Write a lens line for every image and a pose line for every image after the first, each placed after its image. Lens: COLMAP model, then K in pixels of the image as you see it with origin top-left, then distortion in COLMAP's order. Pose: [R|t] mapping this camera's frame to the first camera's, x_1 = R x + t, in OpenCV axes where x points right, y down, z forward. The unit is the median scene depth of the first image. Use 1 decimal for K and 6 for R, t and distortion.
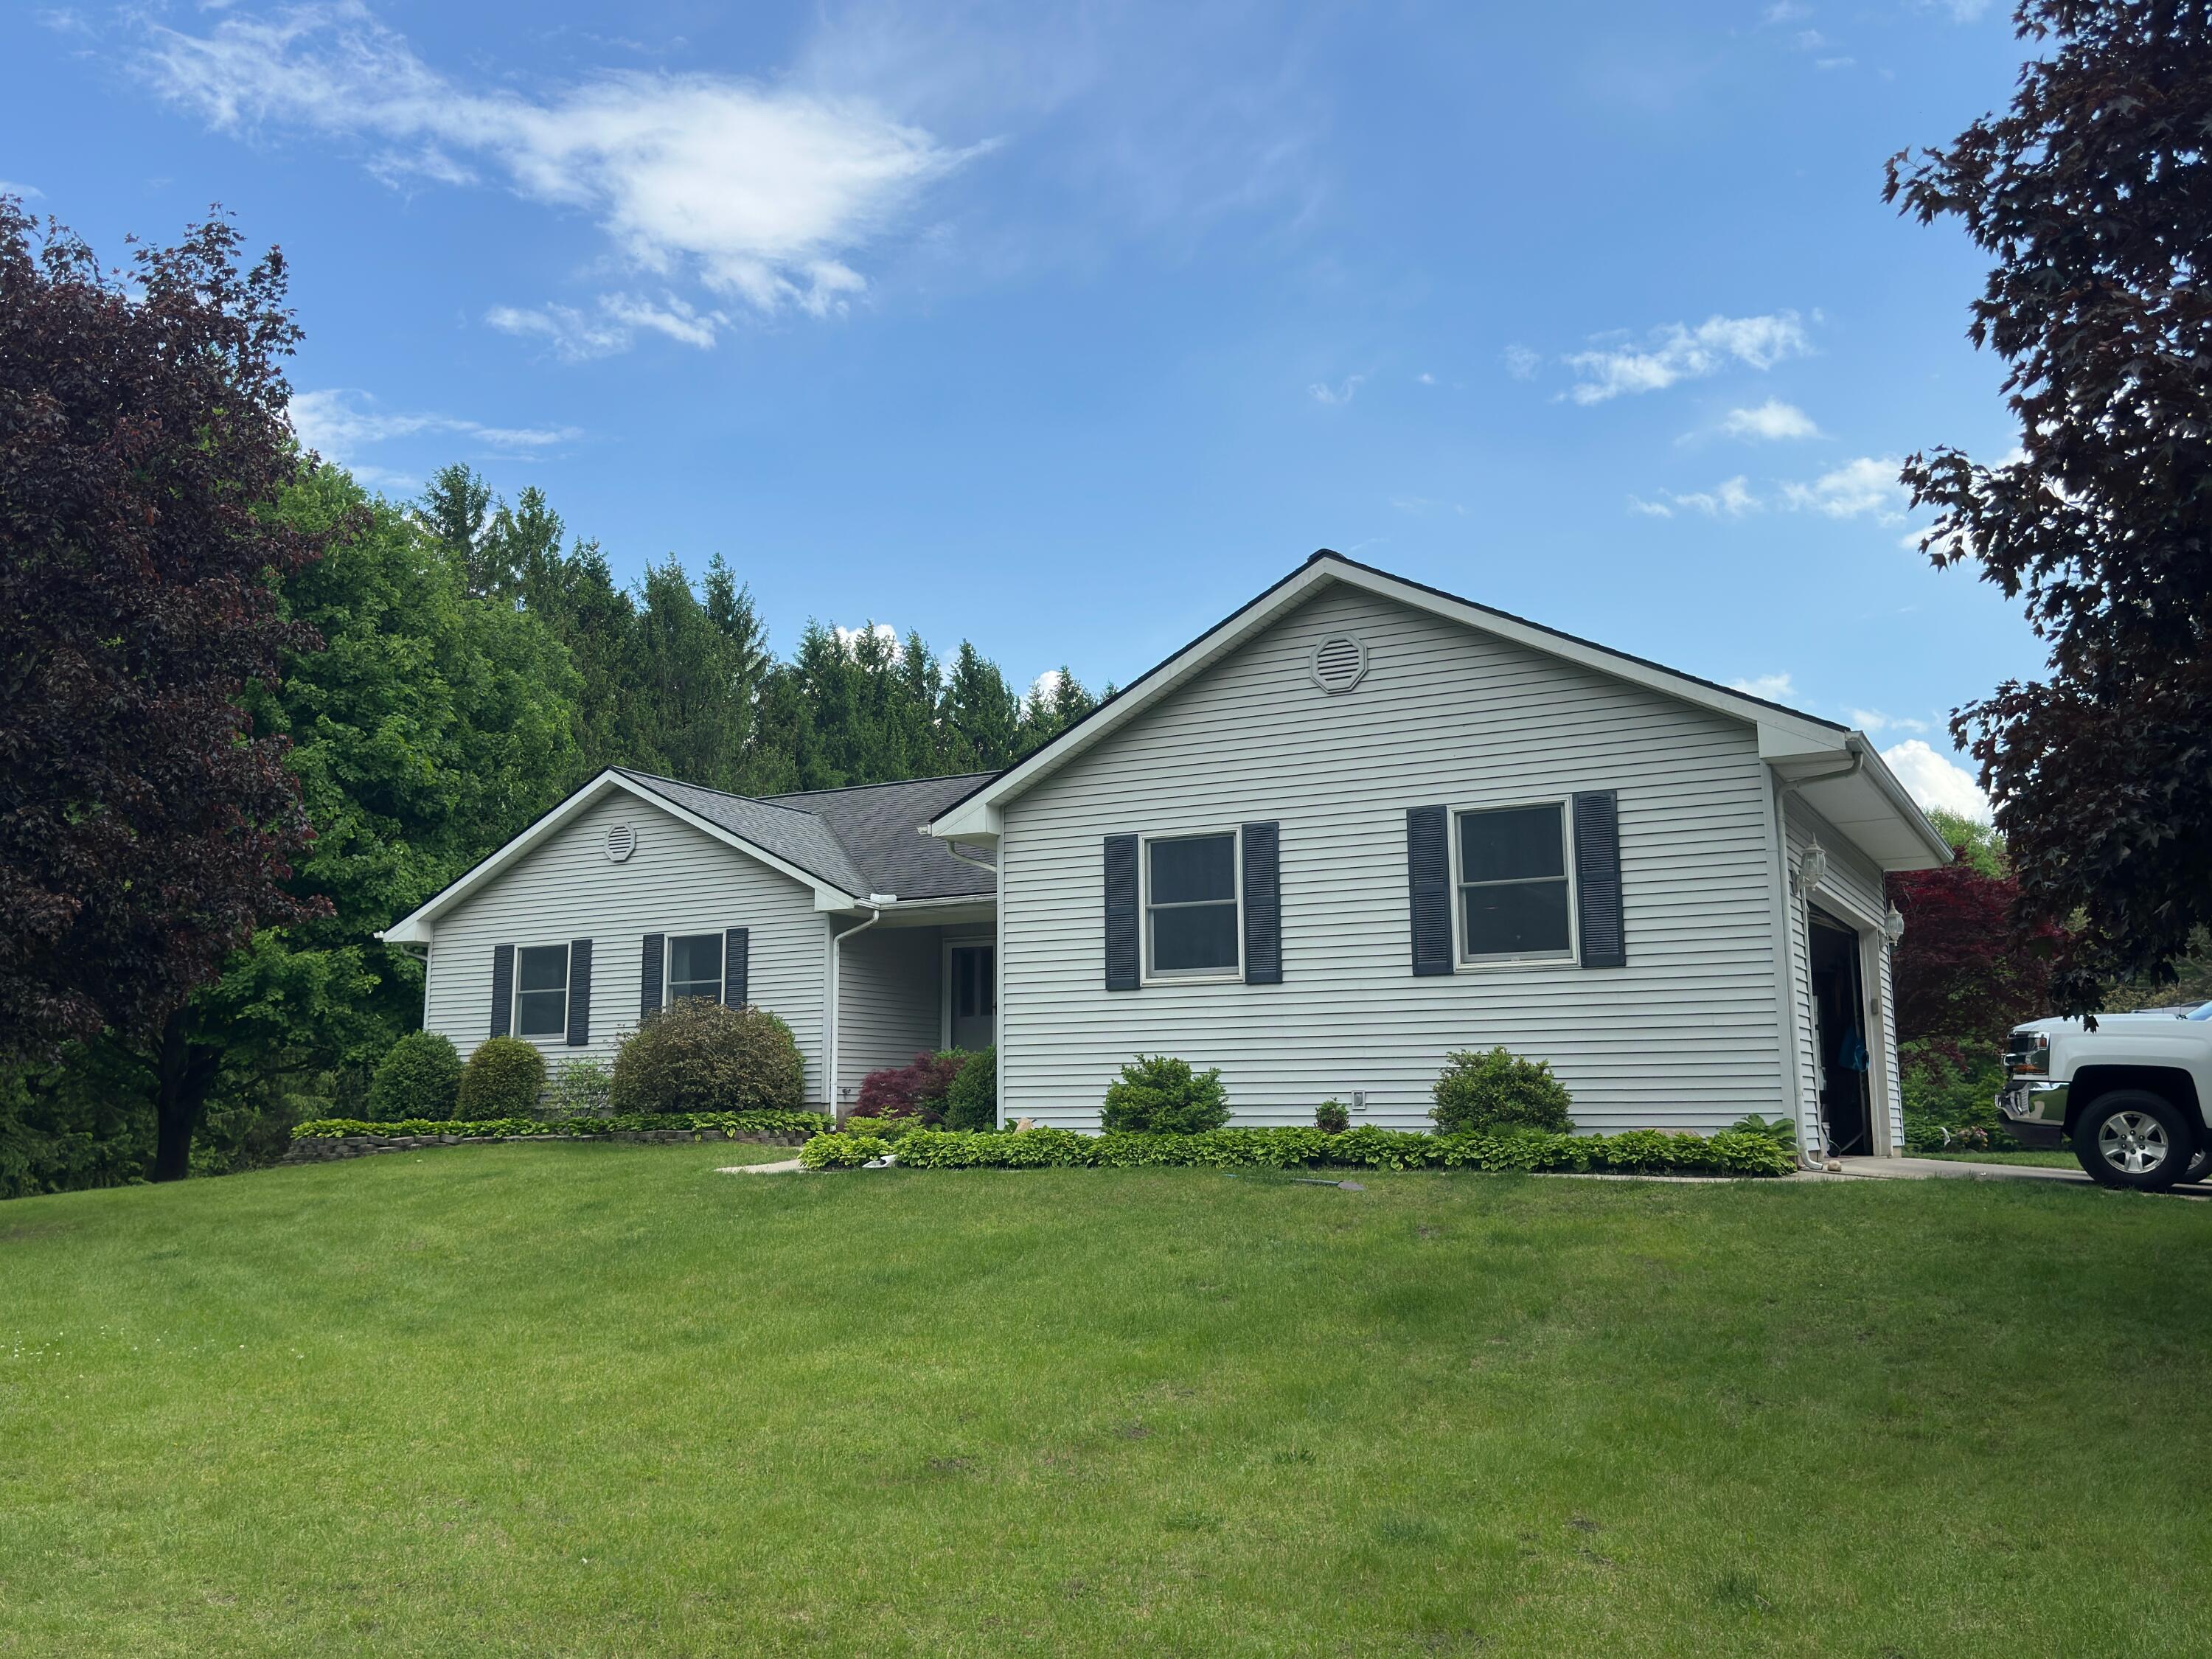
lens RADIAL K [[1914.5, 0, 1106.0], [0, 1914.5, 829.5], [0, 0, 1]] dist [0.063037, -0.005400]
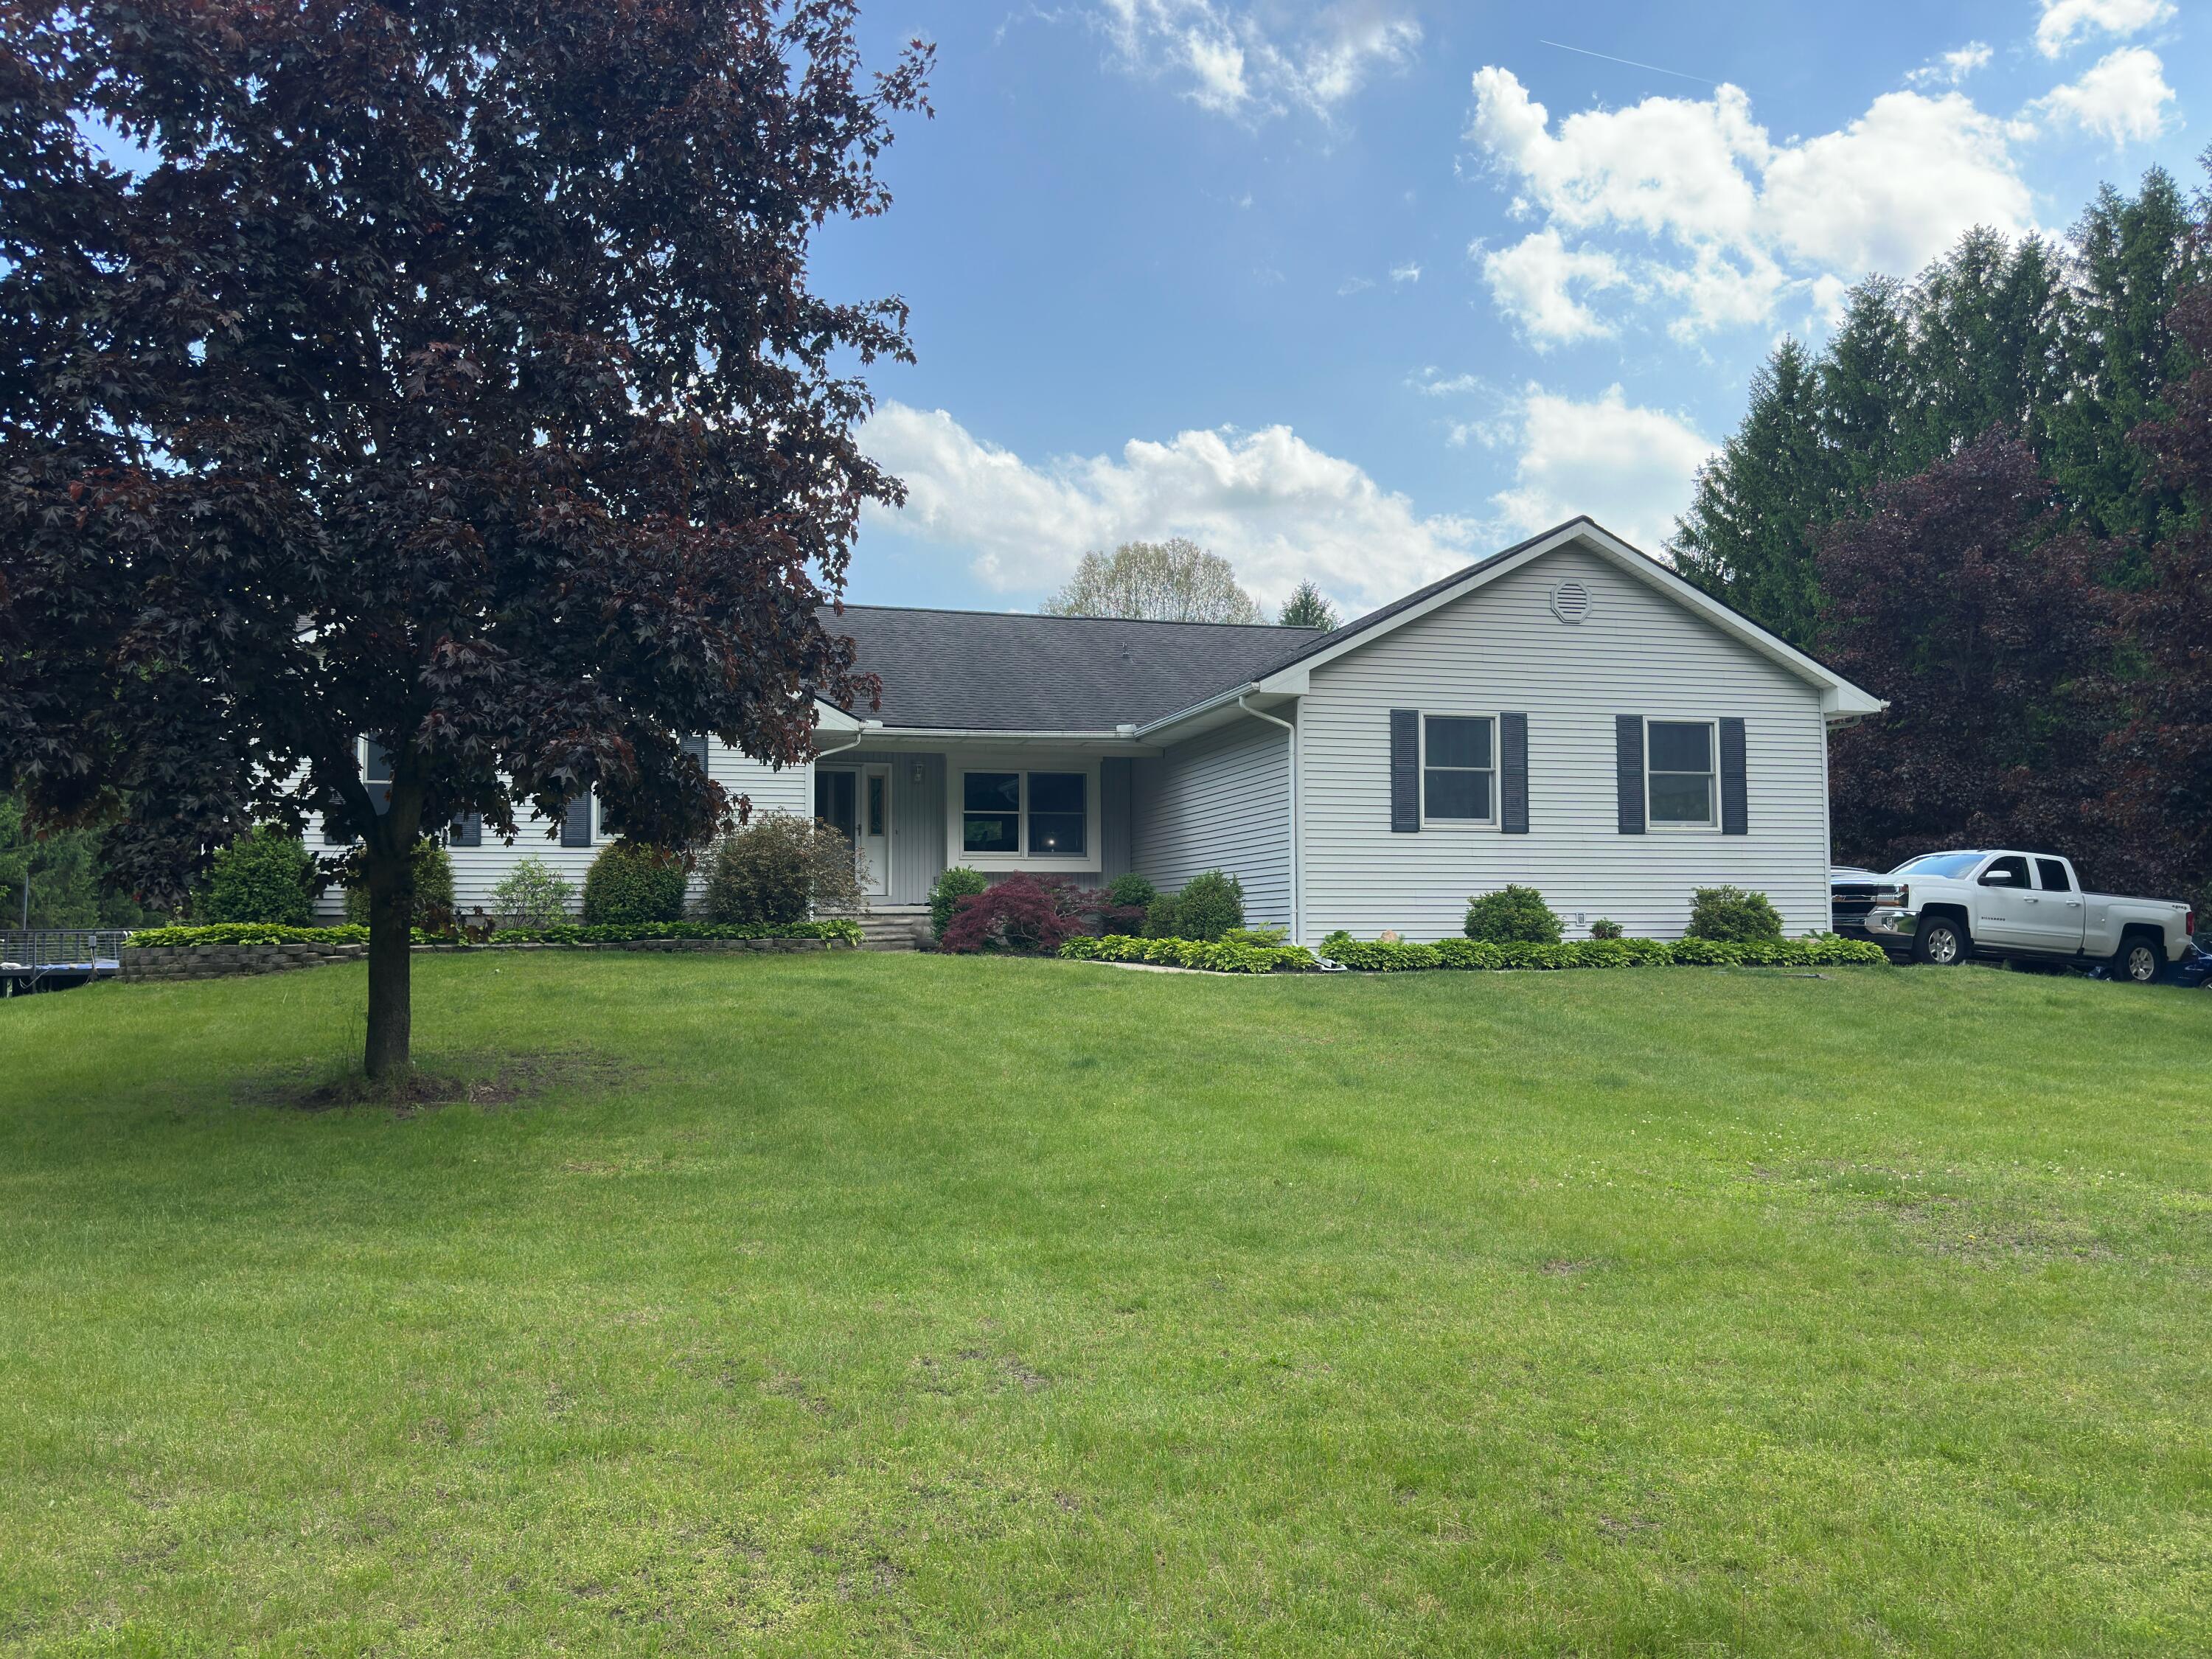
lens RADIAL K [[1616.0, 0, 1106.0], [0, 1616.0, 829.5], [0, 0, 1]] dist [0.048093, -0.000970]
pose [[0.741248, 0.045241, 0.669705, -0.886833], [-0.105741, 0.993139, 0.049947, 0.051366], [-0.662851, -0.107838, 0.740945, 0.346137]]
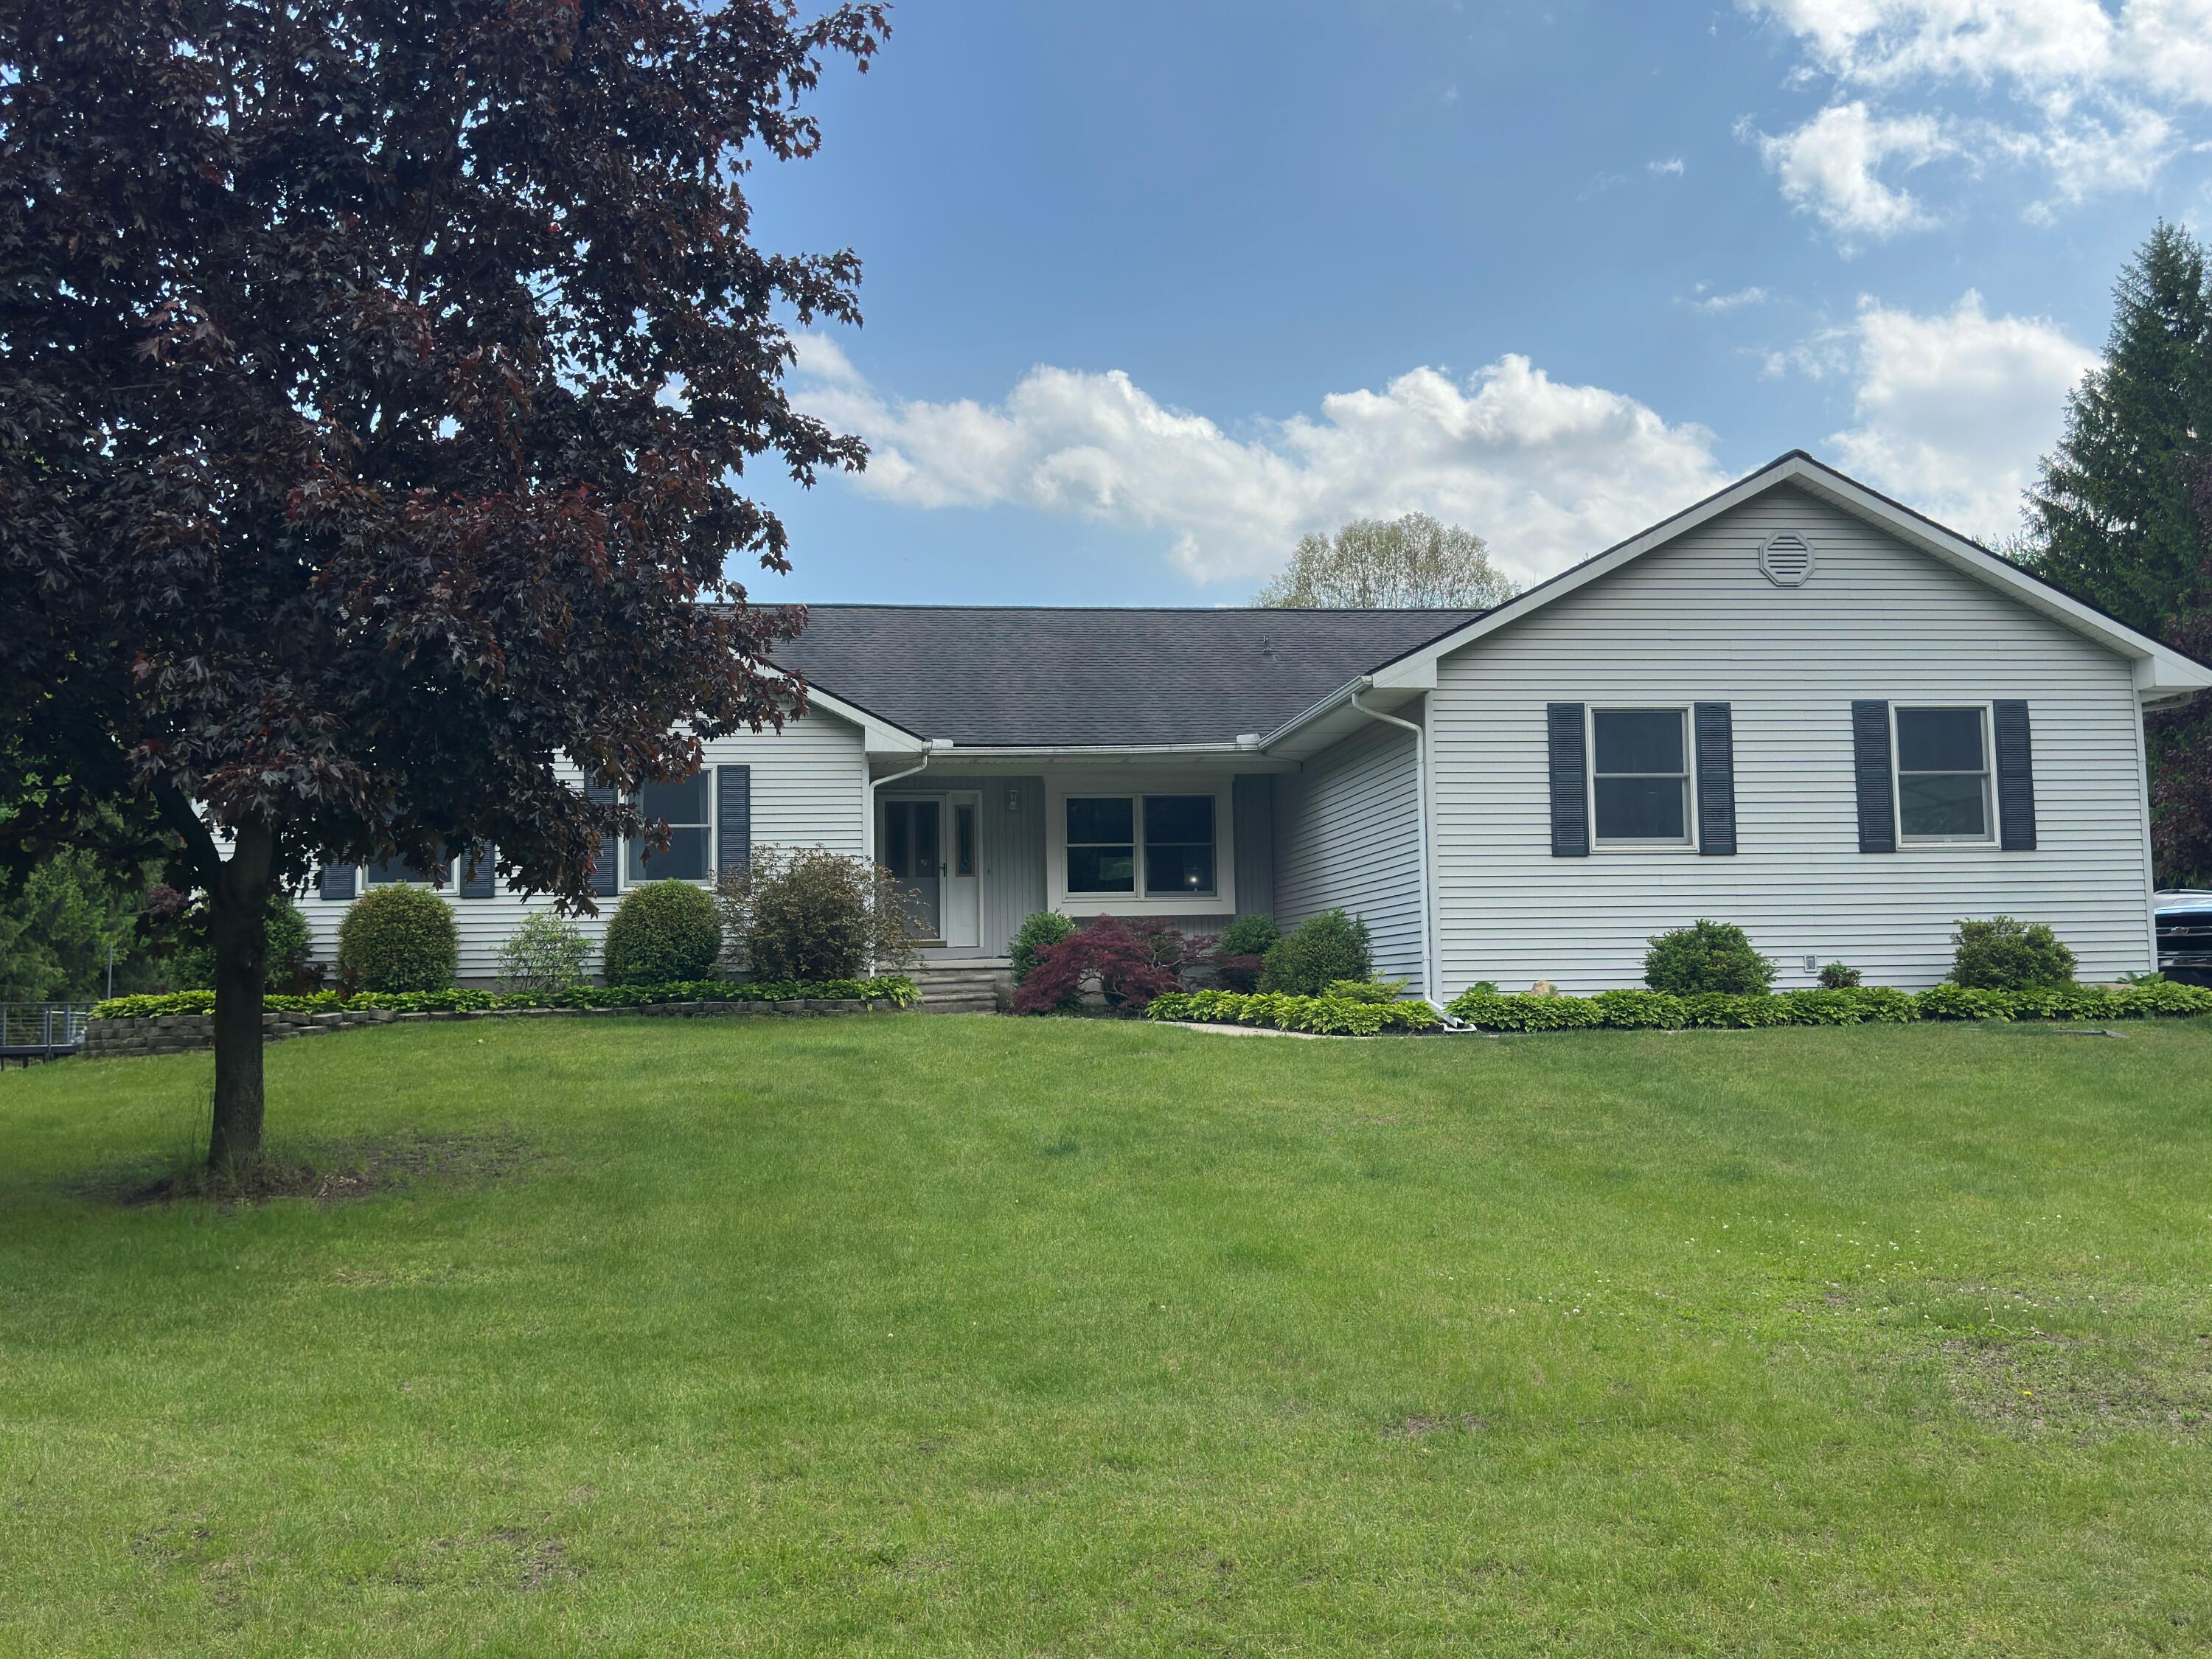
lens RADIAL K [[1914.5, 0, 1106.0], [0, 1914.5, 829.5], [0, 0, 1]] dist [0.063037, -0.005400]
pose [[0.830481, 0.039040, 0.555677, -0.786144], [-0.075647, 0.996204, 0.043067, 0.046069], [-0.551887, -0.077802, 0.830282, 0.301927]]
